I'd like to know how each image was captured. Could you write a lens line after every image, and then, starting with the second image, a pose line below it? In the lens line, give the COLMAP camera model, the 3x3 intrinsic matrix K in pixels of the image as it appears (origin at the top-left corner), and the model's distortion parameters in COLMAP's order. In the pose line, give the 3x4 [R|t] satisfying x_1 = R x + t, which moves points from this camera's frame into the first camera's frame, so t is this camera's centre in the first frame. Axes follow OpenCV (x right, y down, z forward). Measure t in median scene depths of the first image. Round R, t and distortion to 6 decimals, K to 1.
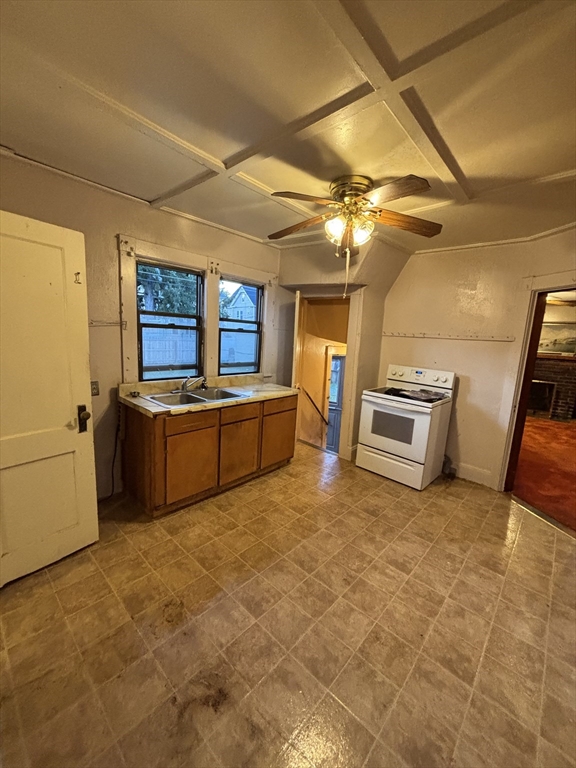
lens RADIAL K [[311.0, 0, 289.3], [0, 311.0, 383.2], [0, 0, 1]] dist [-0.001453, 0.001315]
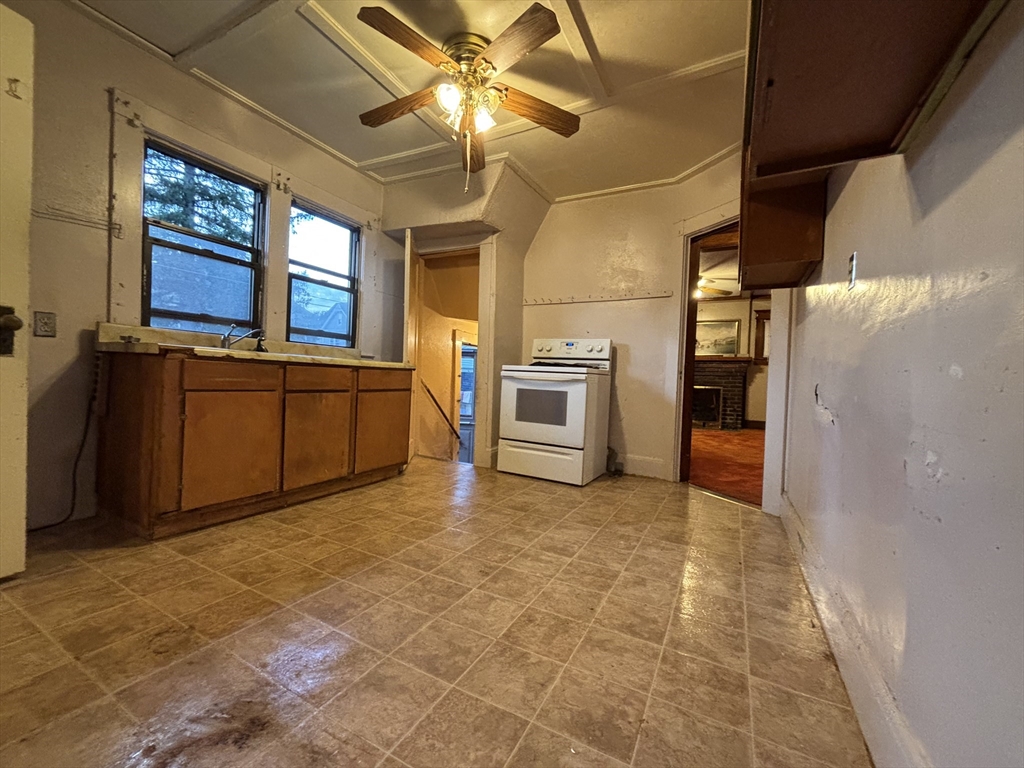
lens RADIAL K [[414.6, 0, 512.0], [0, 414.6, 384.0], [0, 0, 1]] dist [-0.001453, 0.001315]
pose [[0.970002, -0.021853, 0.242114, 0.026101], [0.052846, 0.991089, -0.122268, 0.252039], [-0.237285, 0.131395, 0.962513, 0.056686]]
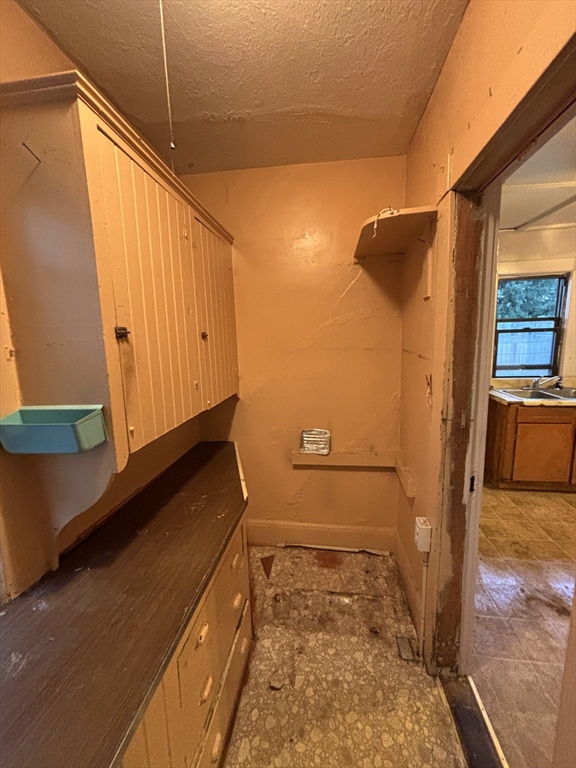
lens RADIAL K [[311.0, 0, 289.3], [0, 311.0, 383.2], [0, 0, 1]] dist [-0.001453, 0.001315]
pose [[0.568099, 0.054055, -0.821183, 0.070456], [-0.065835, 0.997628, 0.020124, 0.045368], [0.820323, 0.042630, 0.570310, -0.358719]]
